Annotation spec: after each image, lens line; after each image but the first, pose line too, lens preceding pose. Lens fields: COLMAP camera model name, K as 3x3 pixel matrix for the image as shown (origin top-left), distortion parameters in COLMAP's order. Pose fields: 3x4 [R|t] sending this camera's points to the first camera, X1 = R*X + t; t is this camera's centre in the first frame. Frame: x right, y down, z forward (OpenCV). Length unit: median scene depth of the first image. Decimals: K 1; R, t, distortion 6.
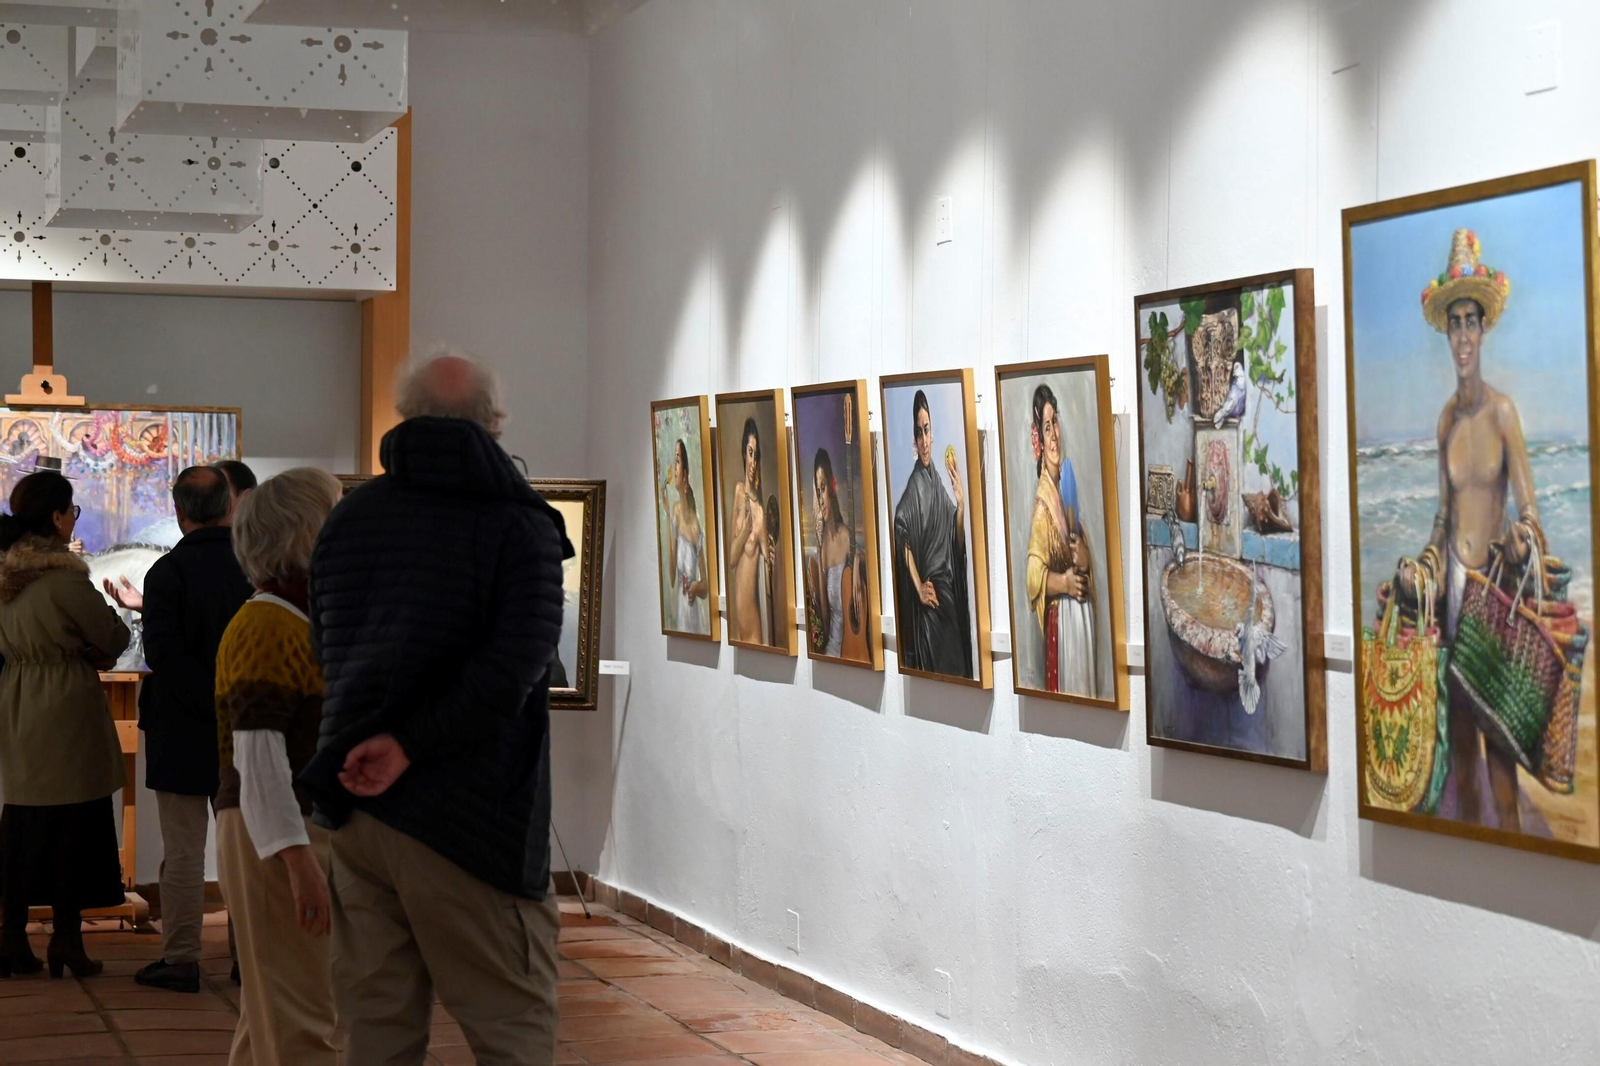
lens RADIAL K [[3233.7, 0, 800.3], [0, 3233.7, 530.1], [0, 0, 1]] dist [0.121587, 0.000000]
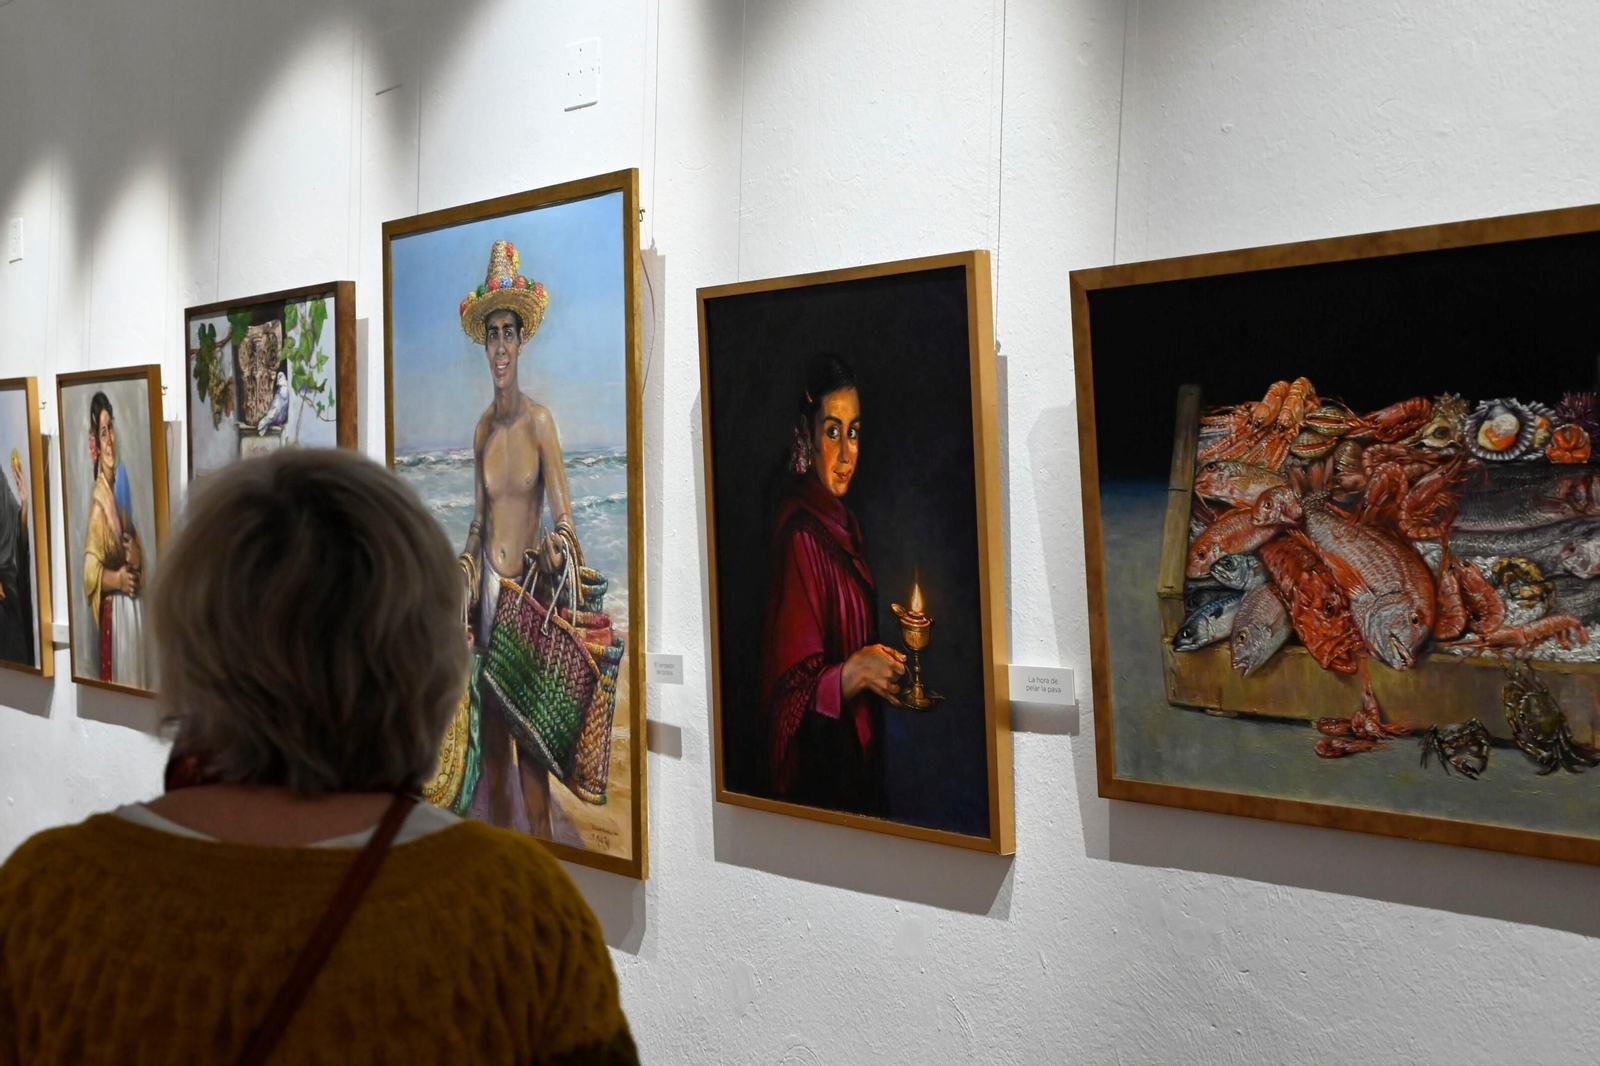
lens RADIAL K [[2311.8, 0, 798.9], [0, 2311.8, 531.7], [0, 0, 1]] dist [-0.085199, 0.000000]
pose [[0.940123, 0.011458, 0.340643, 0.044021], [-0.012639, 0.999919, 0.001247, -0.004037], [-0.340601, -0.005477, 0.940192, 0.273219]]
